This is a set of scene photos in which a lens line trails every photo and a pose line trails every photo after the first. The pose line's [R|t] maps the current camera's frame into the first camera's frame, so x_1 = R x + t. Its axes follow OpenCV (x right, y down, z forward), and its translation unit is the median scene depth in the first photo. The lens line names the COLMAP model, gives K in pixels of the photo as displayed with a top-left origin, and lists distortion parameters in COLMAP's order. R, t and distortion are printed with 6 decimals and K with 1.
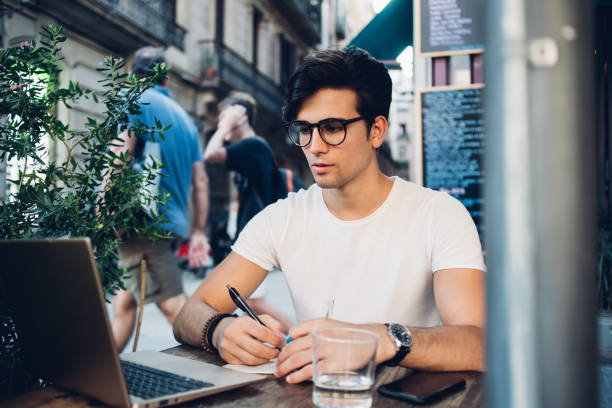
lens RADIAL K [[633.7, 0, 307.4], [0, 633.7, 201.1], [0, 0, 1]] dist [-0.038429, 0.000000]
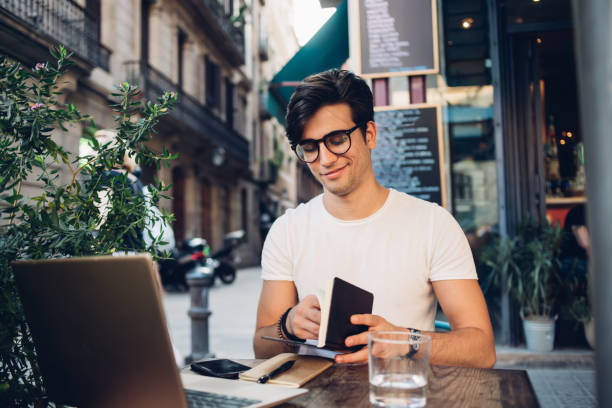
lens RADIAL K [[633.7, 0, 305.4], [0, 633.7, 204.7], [0, 0, 1]] dist [-0.038429, 0.000000]
pose [[0.992109, -0.021683, 0.123489, -0.126578], [0.024957, 0.999375, -0.025024, 0.005402], [-0.122869, 0.027908, 0.992030, -0.025979]]
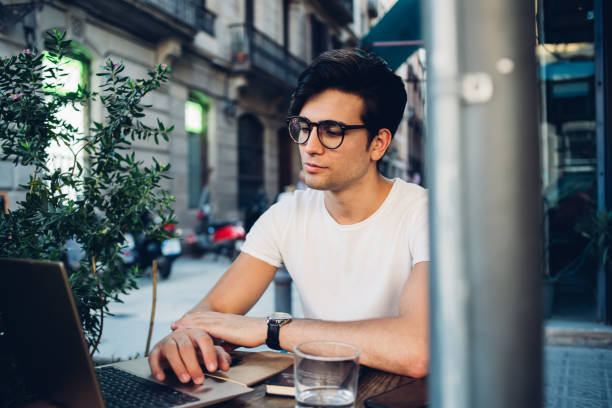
lens RADIAL K [[633.7, 0, 305.5], [0, 633.7, 201.0], [0, 0, 1]] dist [-0.038429, 0.000000]
pose [[0.997794, -0.018894, -0.063643, 0.052236], [0.020919, 0.999291, 0.031298, -0.030088], [0.063007, -0.032560, 0.997482, 0.011556]]
